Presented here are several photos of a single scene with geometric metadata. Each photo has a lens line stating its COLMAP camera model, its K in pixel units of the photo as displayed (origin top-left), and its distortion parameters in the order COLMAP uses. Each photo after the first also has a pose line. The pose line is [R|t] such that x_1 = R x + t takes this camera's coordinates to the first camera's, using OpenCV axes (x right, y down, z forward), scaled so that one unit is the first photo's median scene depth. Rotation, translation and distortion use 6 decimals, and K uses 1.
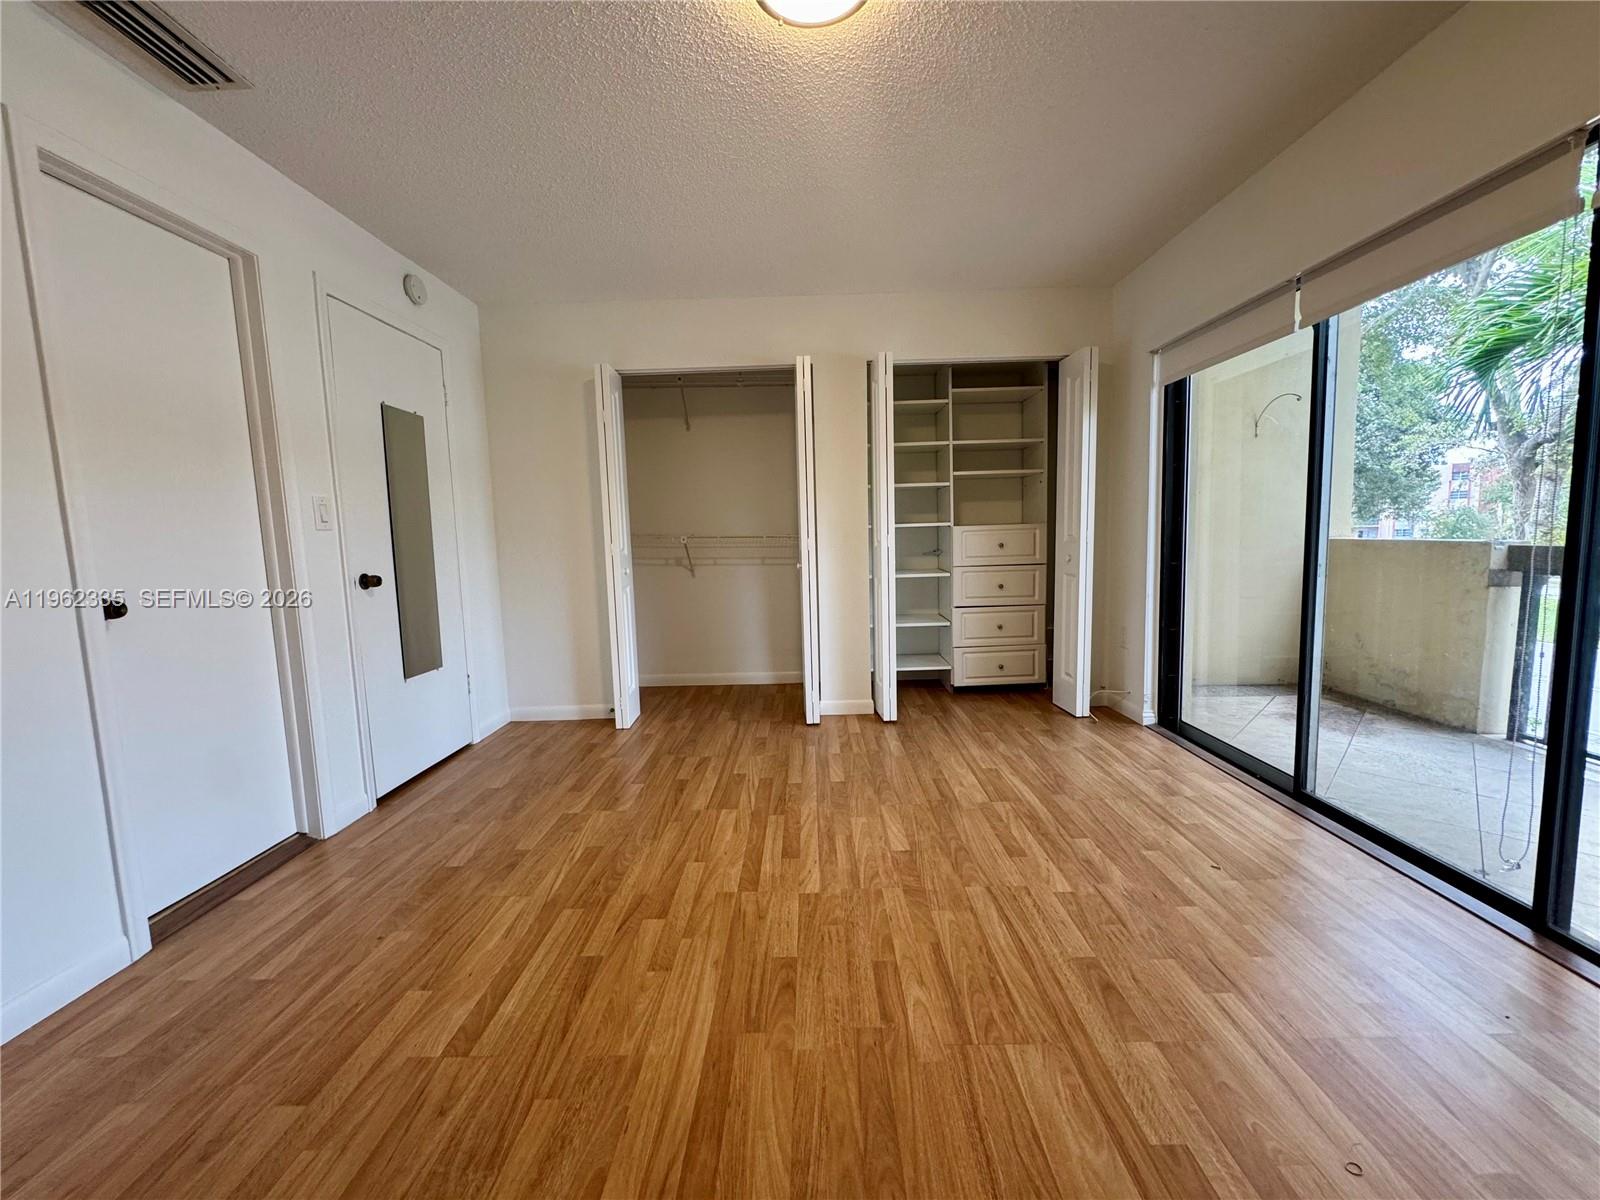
lens RADIAL K [[638.7, 0, 799.5], [0, 638.7, 597.7], [0, 0, 1]] dist [-0.003344, 0.000447]
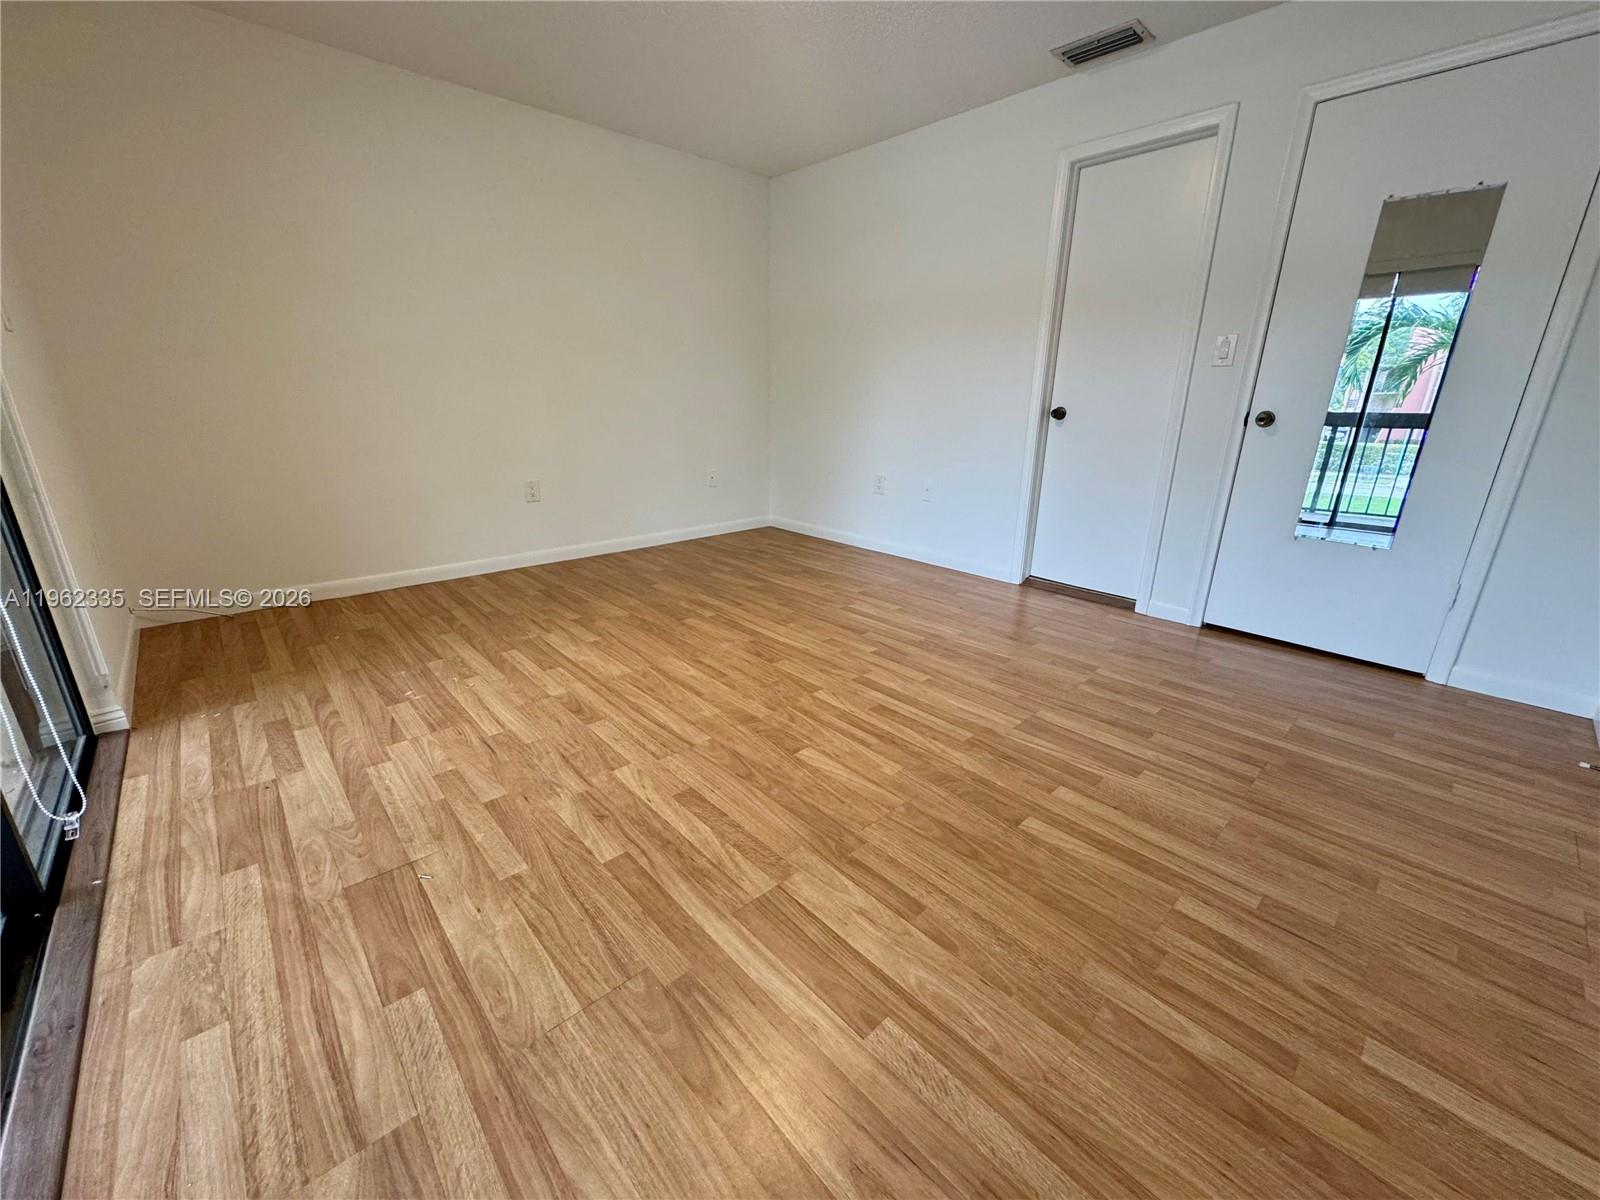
lens RADIAL K [[638.7, 0, 799.5], [0, 638.7, 597.7], [0, 0, 1]] dist [-0.003344, 0.000447]
pose [[-0.725491, 0.226834, -0.649776, 0.676040], [-0.061385, 0.919034, 0.389369, -0.135316], [0.685489, 0.322369, -0.652827, 1.488365]]
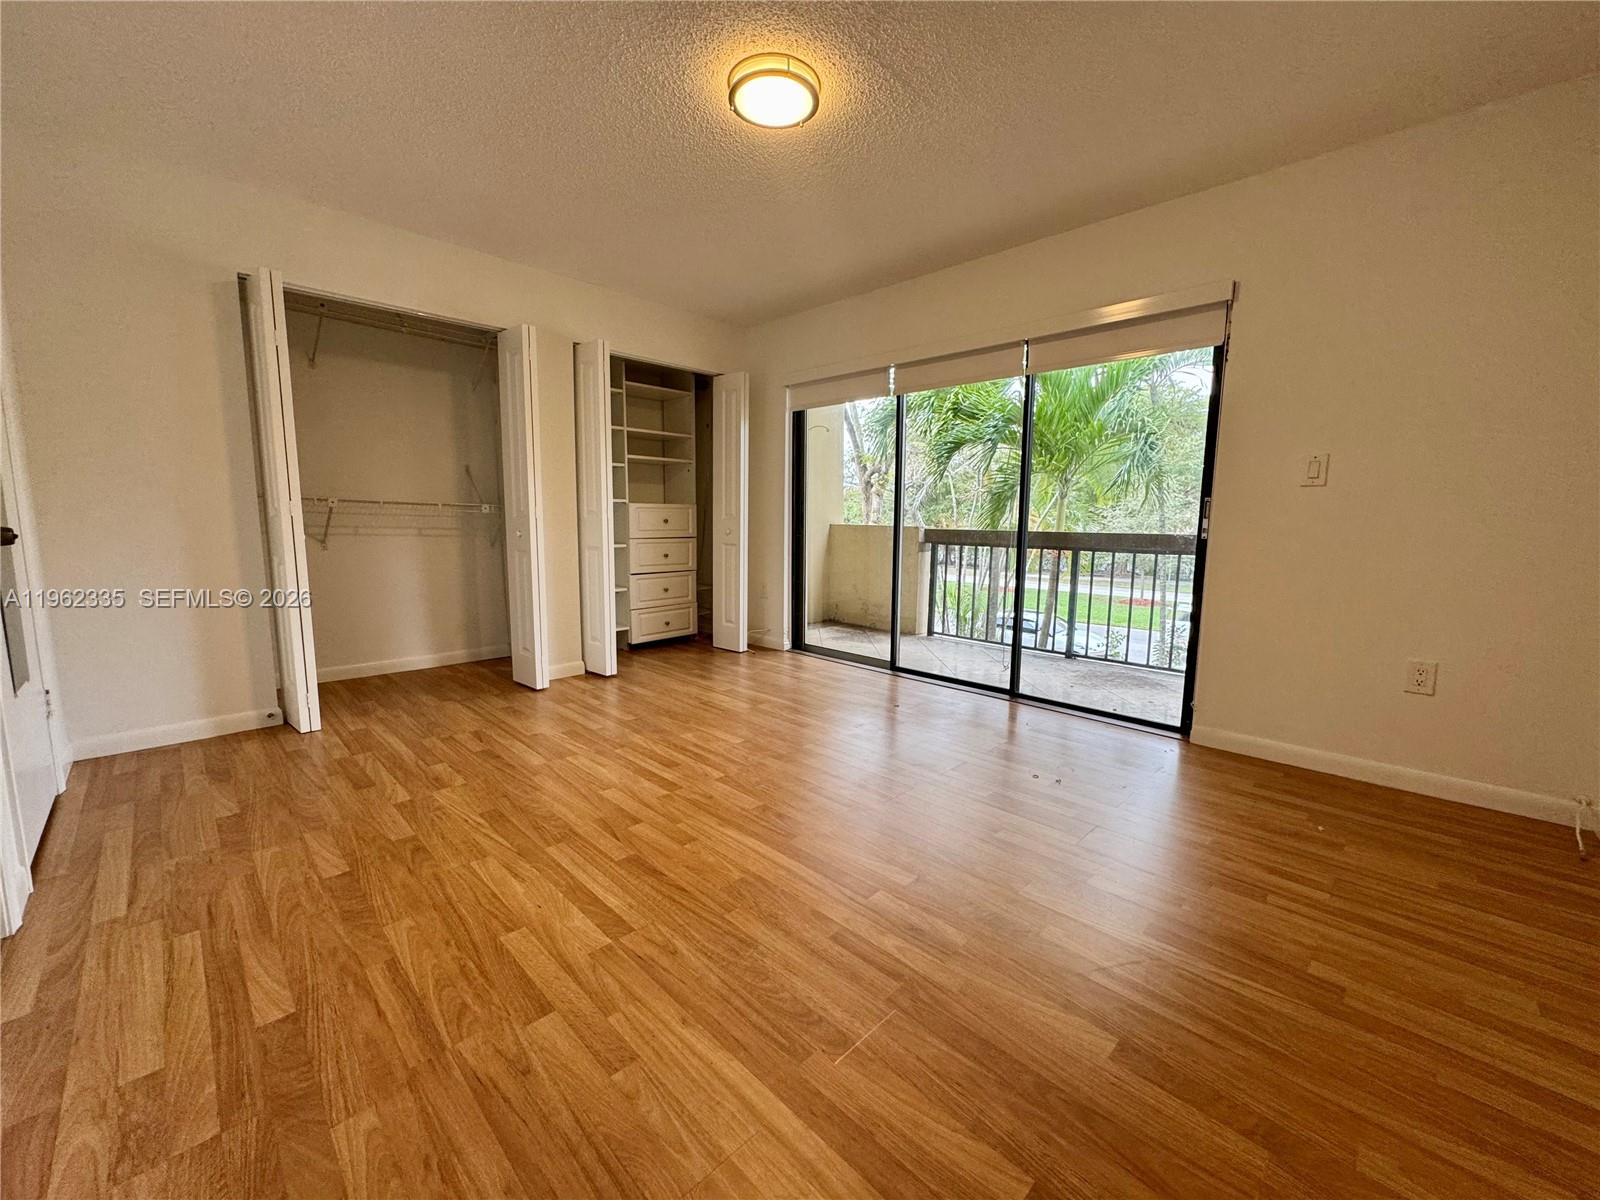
lens RADIAL K [[638.7, 0, 799.5], [0, 638.7, 597.7], [0, 0, 1]] dist [-0.003344, 0.000447]
pose [[0.696064, -0.053664, 0.715971, -0.682834], [0.041911, 0.998539, 0.034098, 0.056139], [-0.716755, 0.006273, 0.697296, -0.014228]]
